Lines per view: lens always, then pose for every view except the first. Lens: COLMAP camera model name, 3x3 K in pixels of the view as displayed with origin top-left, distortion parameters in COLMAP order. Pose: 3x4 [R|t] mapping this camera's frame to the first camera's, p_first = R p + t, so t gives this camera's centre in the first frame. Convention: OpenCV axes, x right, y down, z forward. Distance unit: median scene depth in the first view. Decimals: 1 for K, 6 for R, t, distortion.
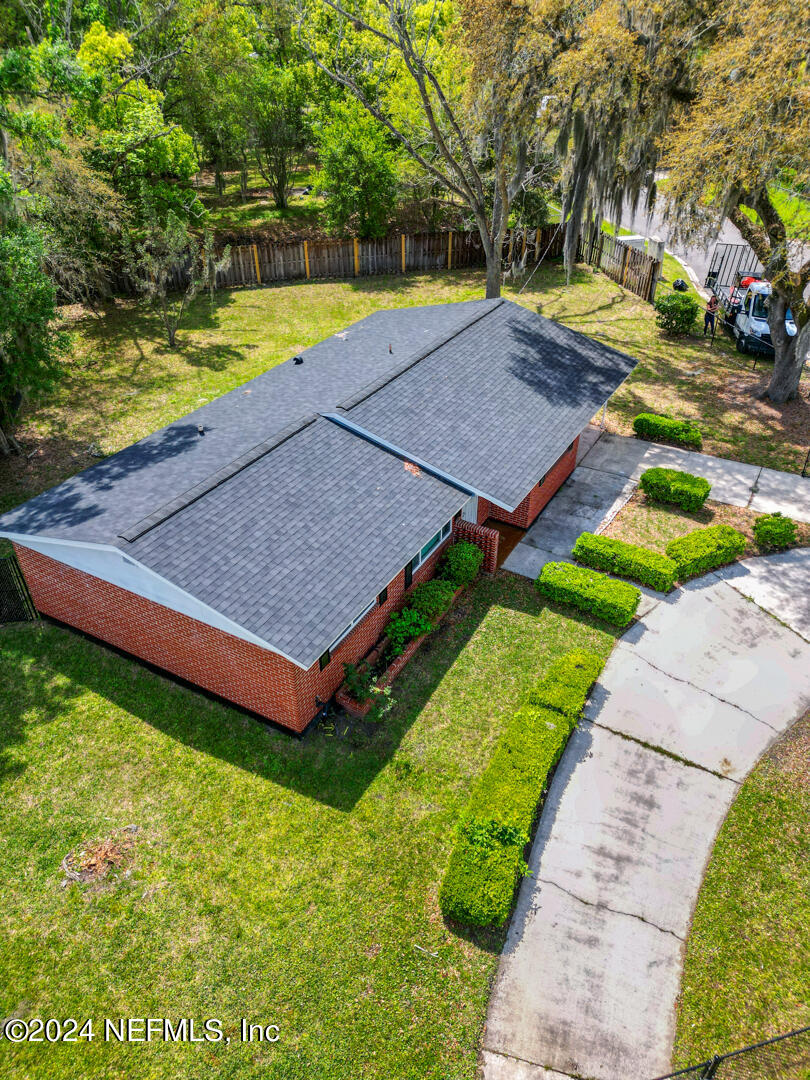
lens RADIAL K [[753.3, 0, 405.0], [0, 753.3, 540.0], [0, 0, 1]] dist [0.093794, -0.103897]
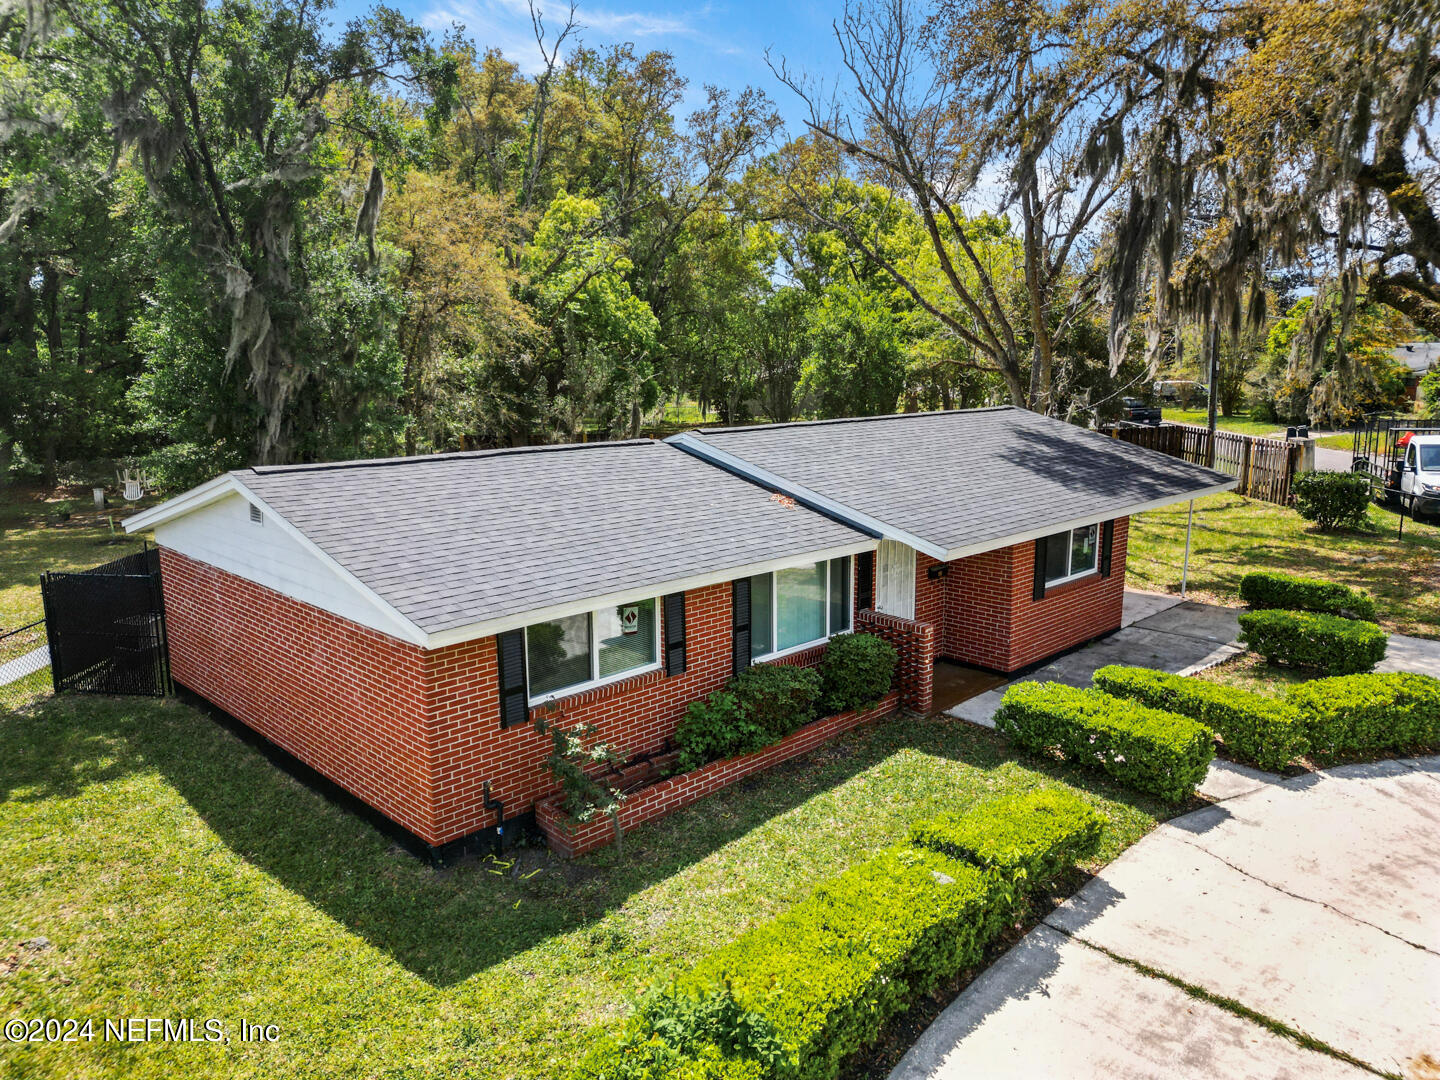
lens RADIAL K [[1007.9, 0, 720.0], [0, 1007.9, 540.0], [0, 0, 1]] dist [0.085710, -0.068274]
pose [[0.964398, 0.045114, -0.260580, 0.178176], [-0.150359, 0.904122, -0.399945, 0.269451], [0.217553, 0.424886, 0.878716, 0.319089]]
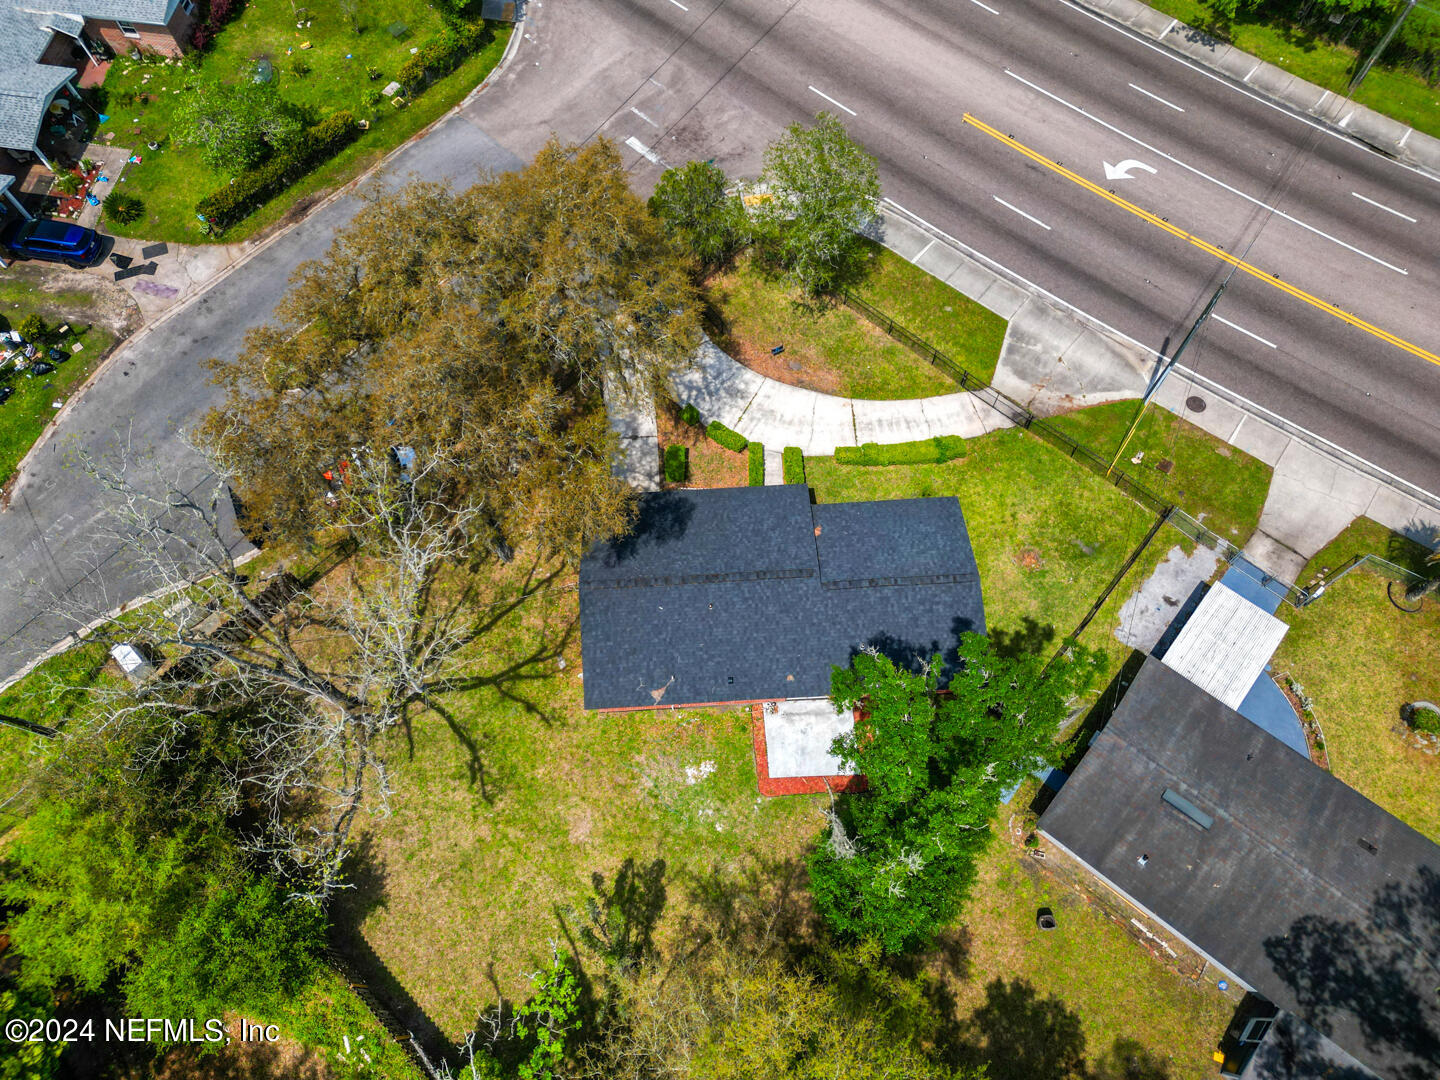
lens RADIAL K [[1004.3, 0, 720.0], [0, 1004.3, 540.0], [0, 0, 1]] dist [0.093794, -0.103897]
pose [[-0.544462, -0.751604, 0.372360, -0.812864], [0.503058, 0.062627, 0.861981, -2.396507], [-0.671188, 0.656634, 0.344003, 0.356061]]
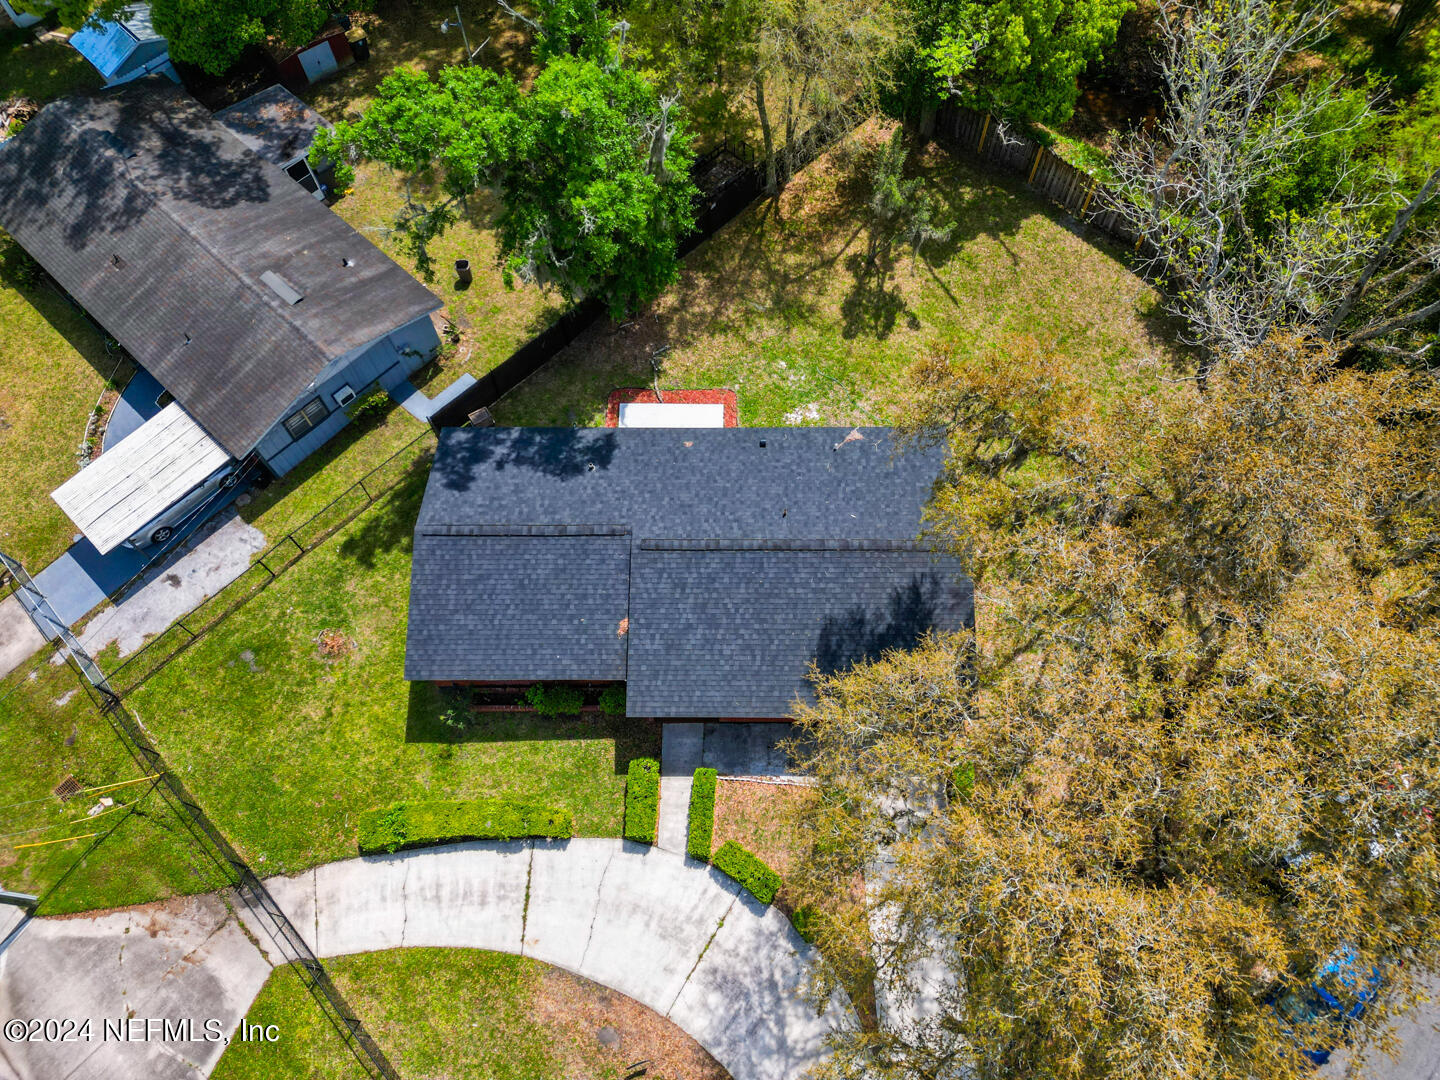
lens RADIAL K [[1004.3, 0, 720.0], [0, 1004.3, 540.0], [0, 0, 1]] dist [0.093794, -0.103897]
pose [[0.488437, 0.773426, -0.404032, 0.668939], [-0.486672, 0.625772, 0.609557, -1.317530], [0.724279, -0.101099, 0.682055, 0.007536]]
